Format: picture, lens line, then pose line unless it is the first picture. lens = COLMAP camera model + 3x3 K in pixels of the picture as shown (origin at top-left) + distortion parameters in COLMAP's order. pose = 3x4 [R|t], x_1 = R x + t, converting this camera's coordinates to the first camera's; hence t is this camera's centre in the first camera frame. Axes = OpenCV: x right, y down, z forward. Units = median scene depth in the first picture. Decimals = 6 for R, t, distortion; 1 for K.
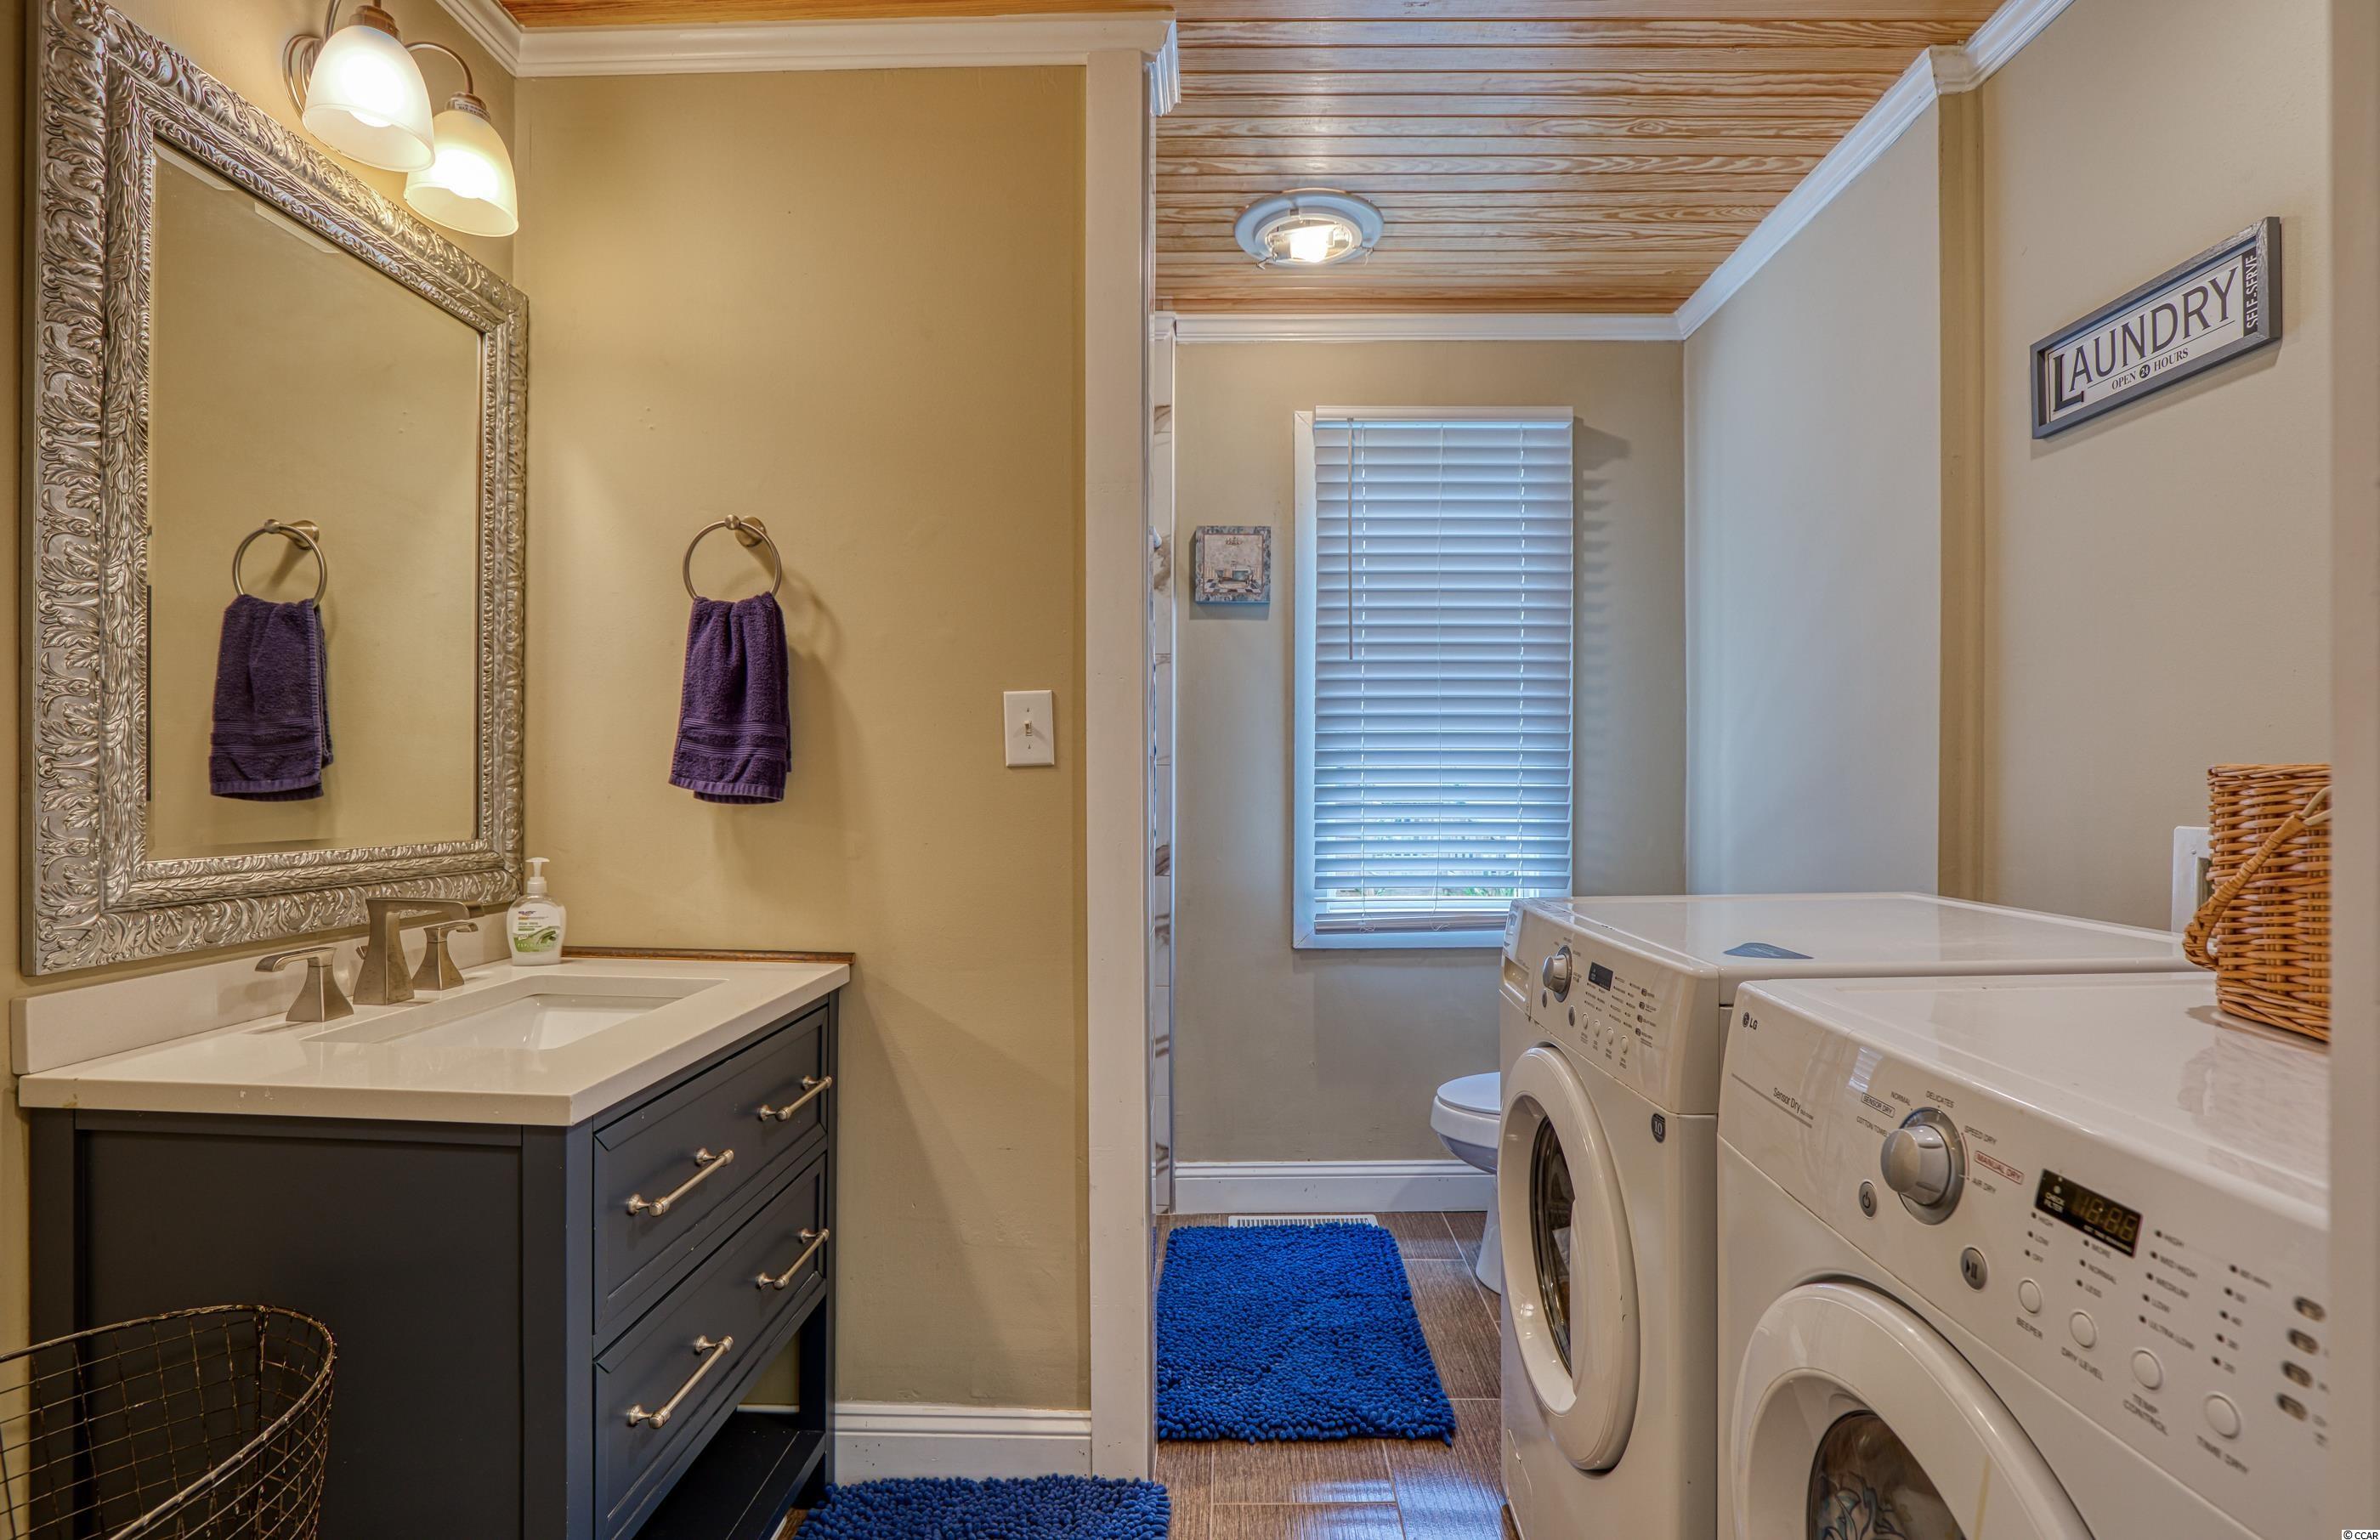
lens RADIAL K [[1083.2, 0, 1204.9], [0, 1083.2, 779.4], [0, 0, 1]] dist [-0.028672, 0.006516]
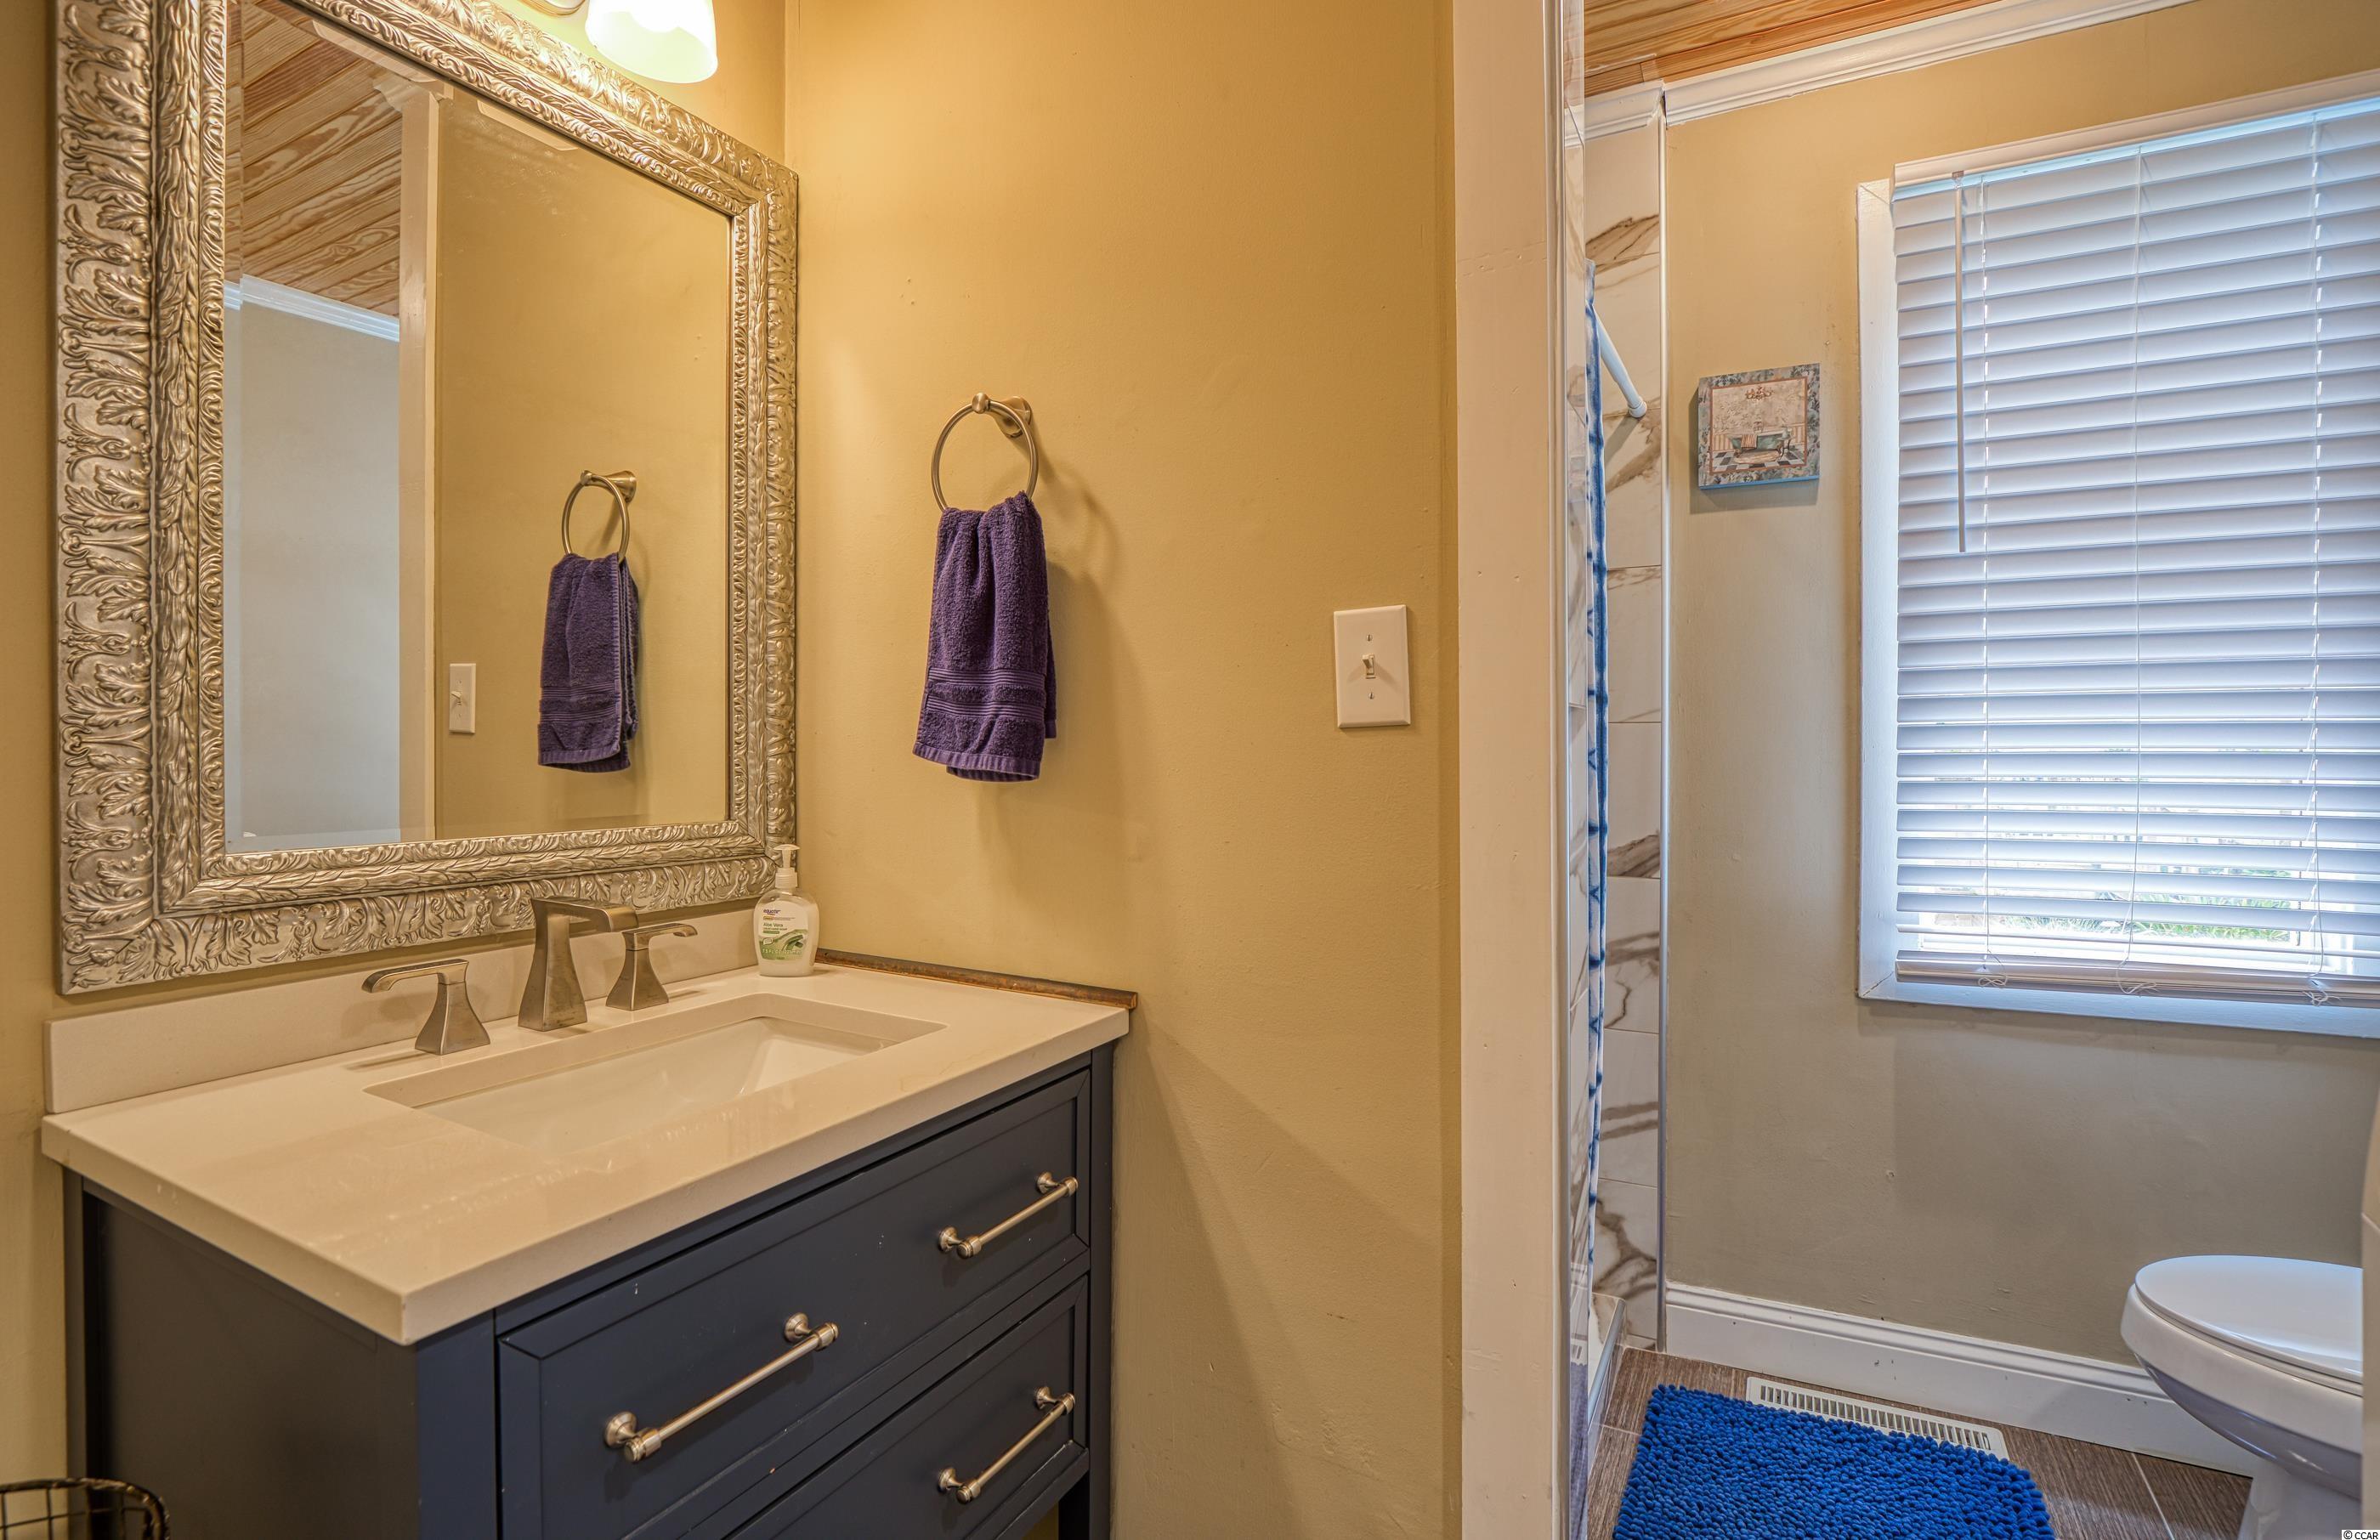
lens RADIAL K [[1129.8, 0, 1196.2], [0, 1129.8, 751.7], [0, 0, 1]] dist [-0.030603, 0.007878]
pose [[0.895467, -0.000721, -0.445128, 0.040068], [0.005296, 0.999945, 0.009035, -0.003886], [0.445097, -0.010448, 0.895421, 0.362182]]
